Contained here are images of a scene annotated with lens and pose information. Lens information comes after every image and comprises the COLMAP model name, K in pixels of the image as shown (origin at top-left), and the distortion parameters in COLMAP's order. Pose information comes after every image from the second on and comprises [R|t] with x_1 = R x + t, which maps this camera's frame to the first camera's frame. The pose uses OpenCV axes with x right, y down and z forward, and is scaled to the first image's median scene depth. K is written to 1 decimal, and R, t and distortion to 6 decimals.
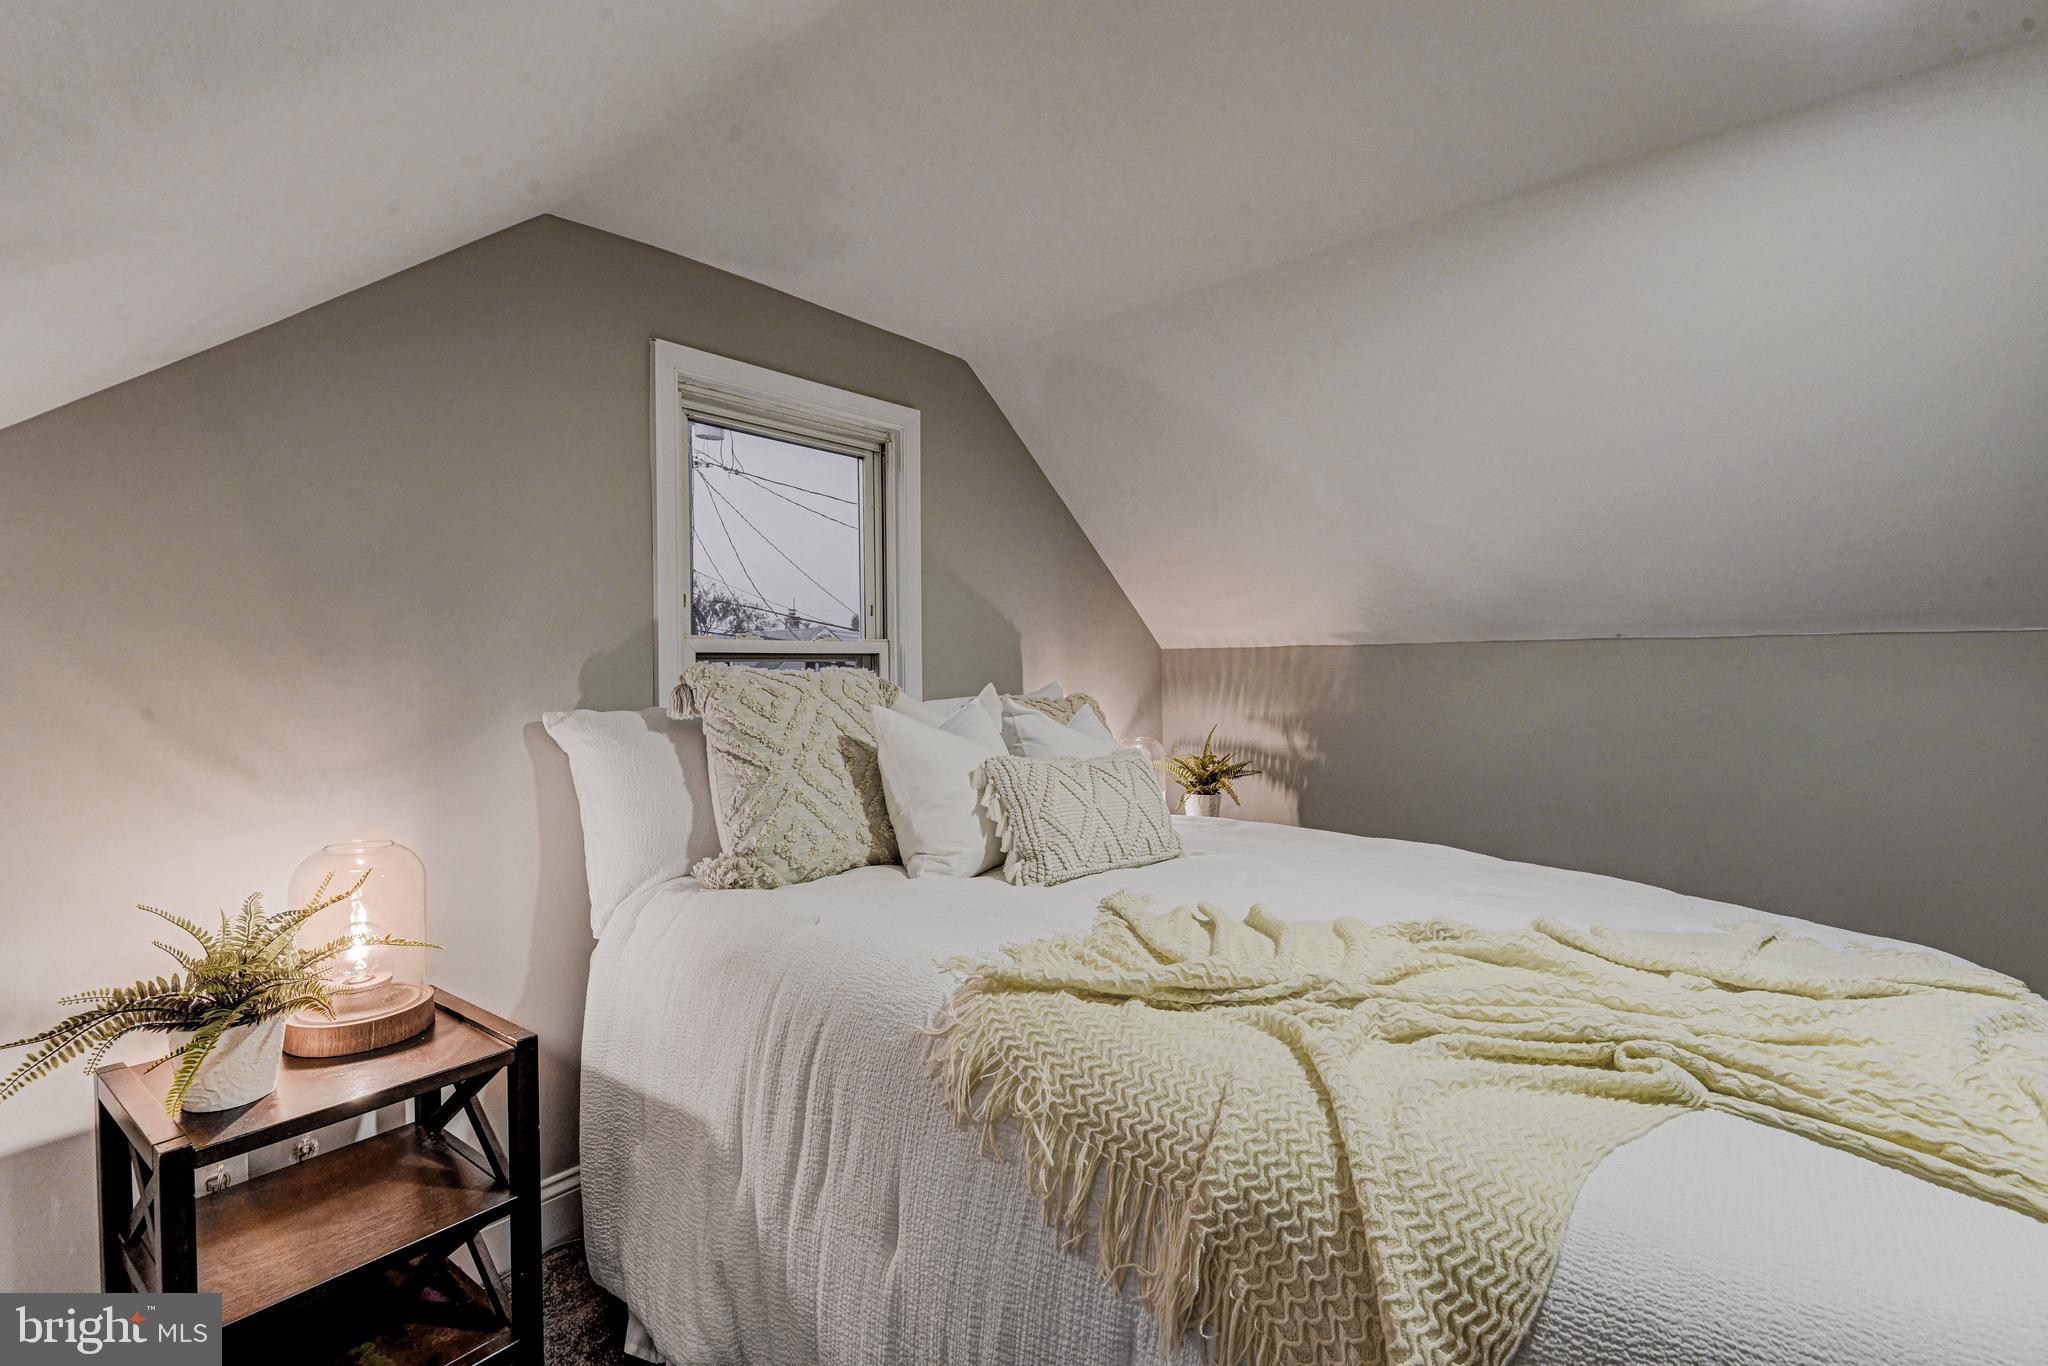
lens RADIAL K [[927.6, 0, 1002.2], [0, 927.6, 677.1], [0, 0, 1]] dist [0.004654, -0.008942]
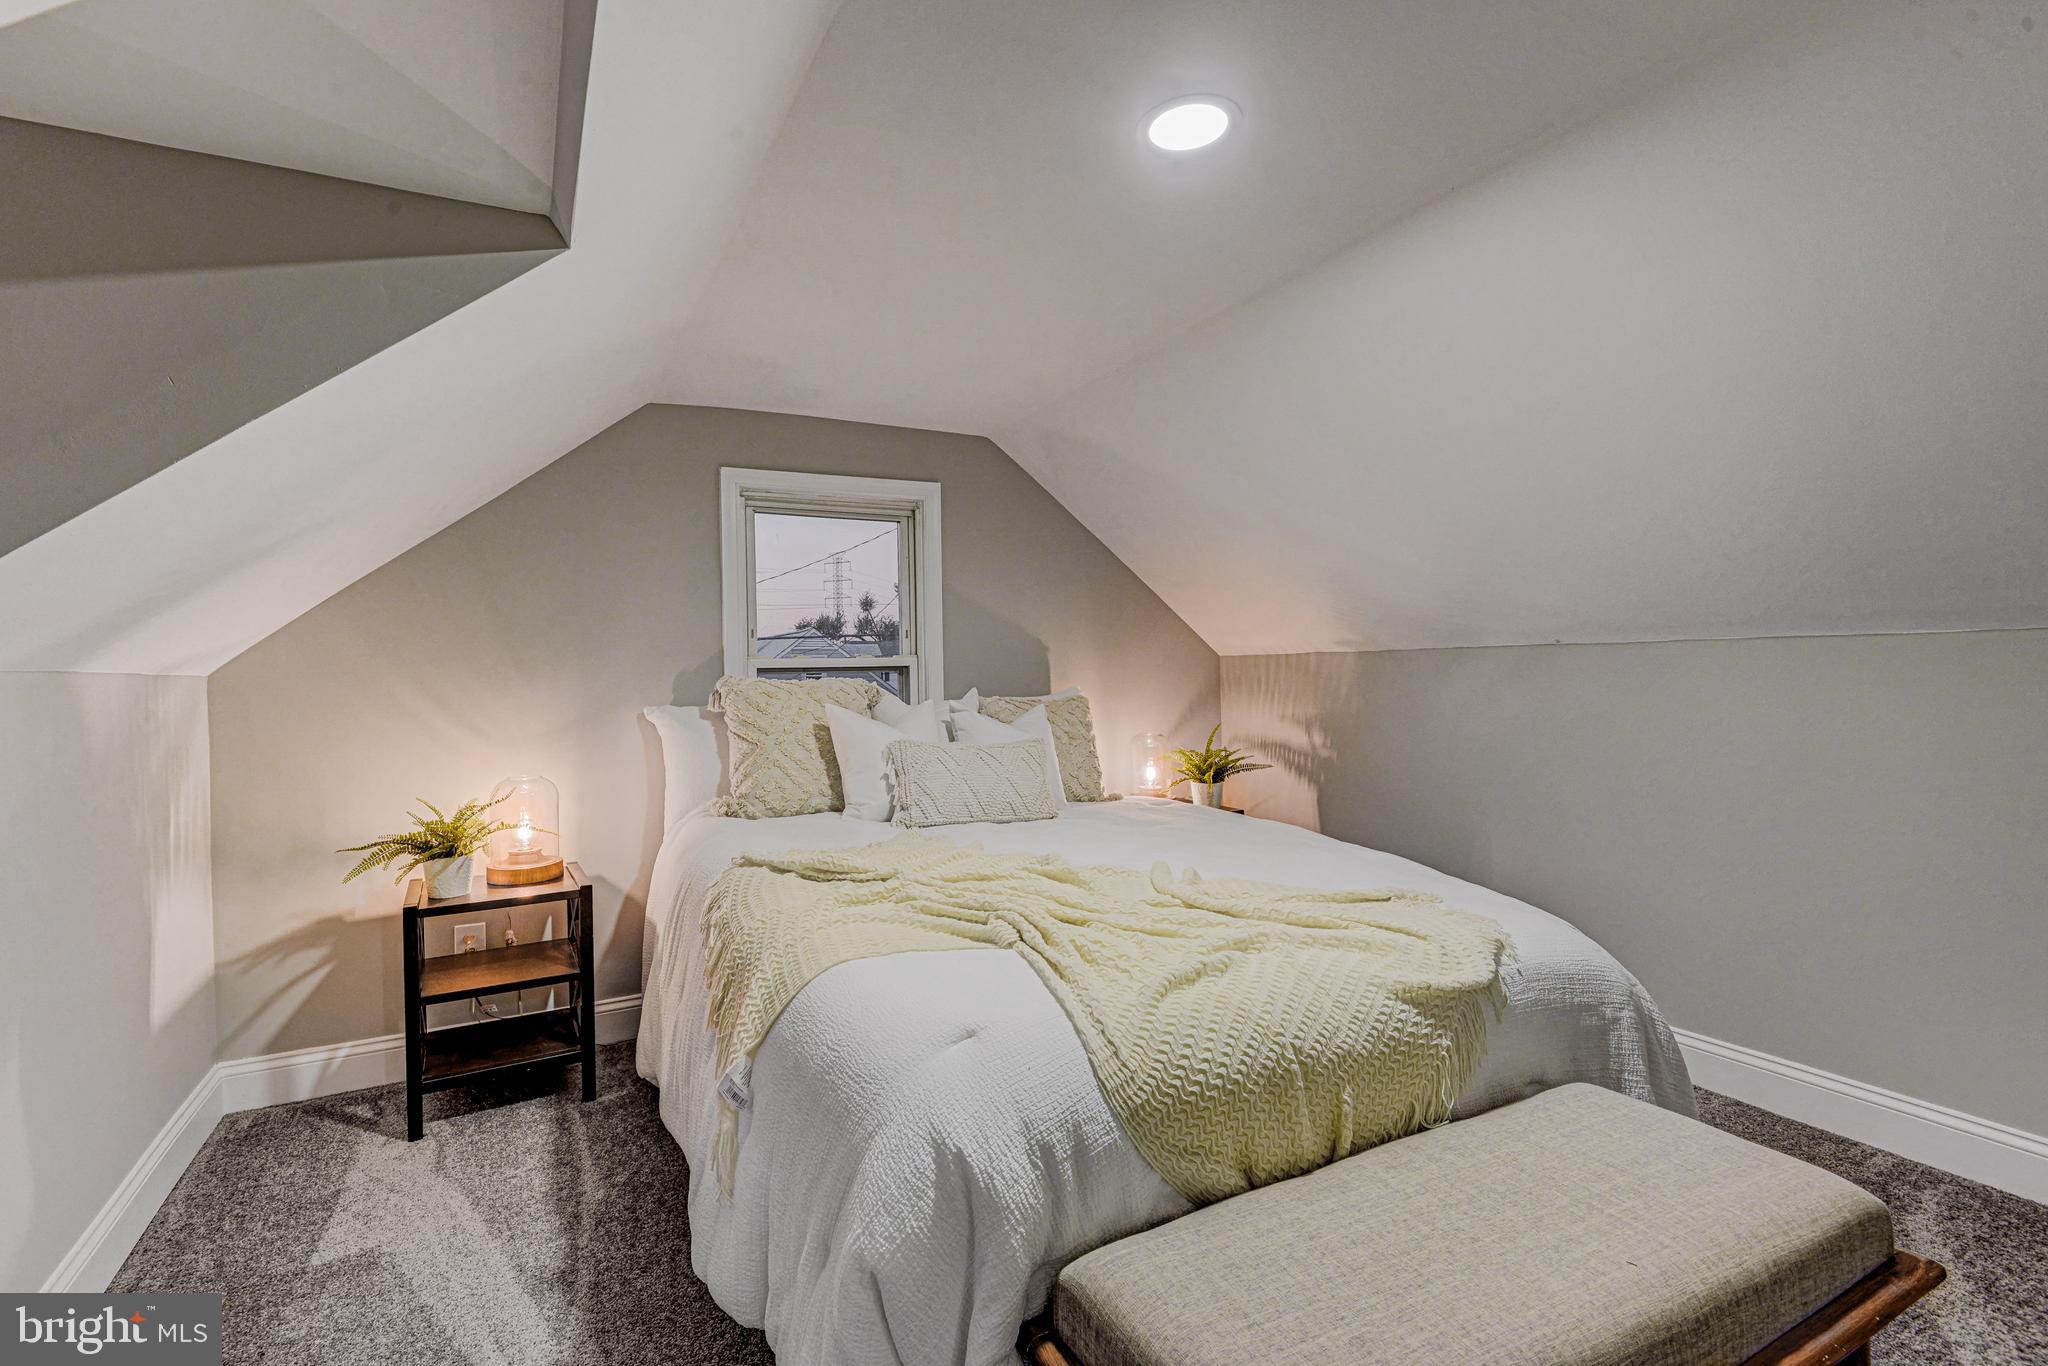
lens RADIAL K [[927.6, 0, 1002.2], [0, 927.6, 677.1], [0, 0, 1]] dist [0.004654, -0.008942]
pose [[0.924643, -0.004611, -0.380807, 0.667905], [0.005016, 0.999987, 0.000073, -0.011076], [0.380802, -0.001977, 0.924655, -0.264572]]
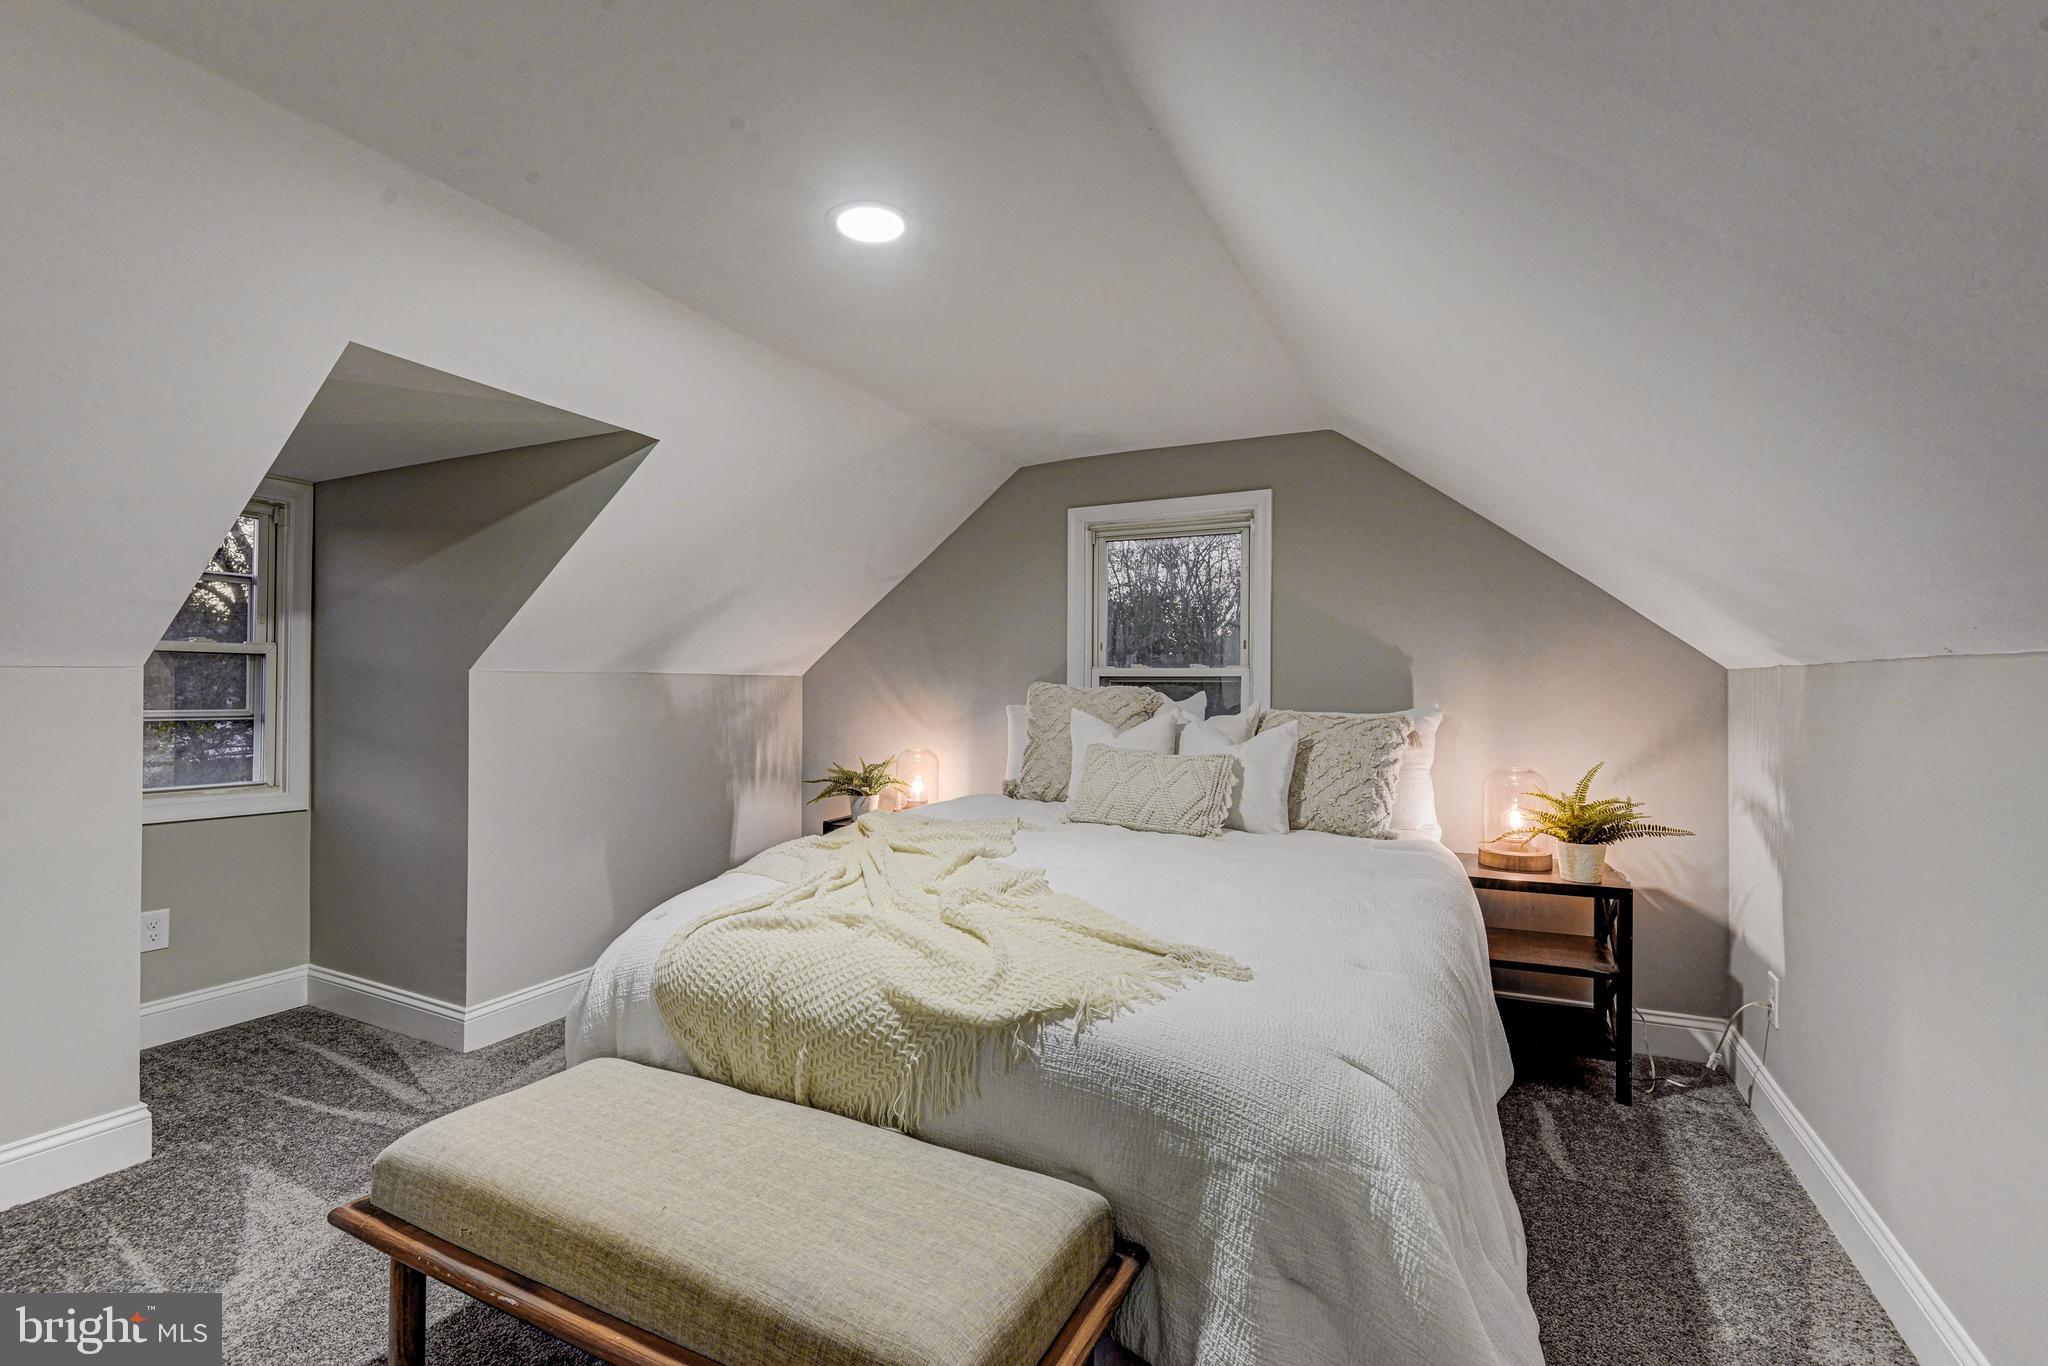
lens RADIAL K [[933.7, 0, 992.2], [0, 933.7, 677.2], [0, 0, 1]] dist [0.003570, -0.008554]
pose [[0.225522, 0.006628, -0.974216, 1.466847], [-0.016692, 0.999856, 0.002939, -0.029415], [0.974095, 0.015599, 0.225600, 0.444469]]
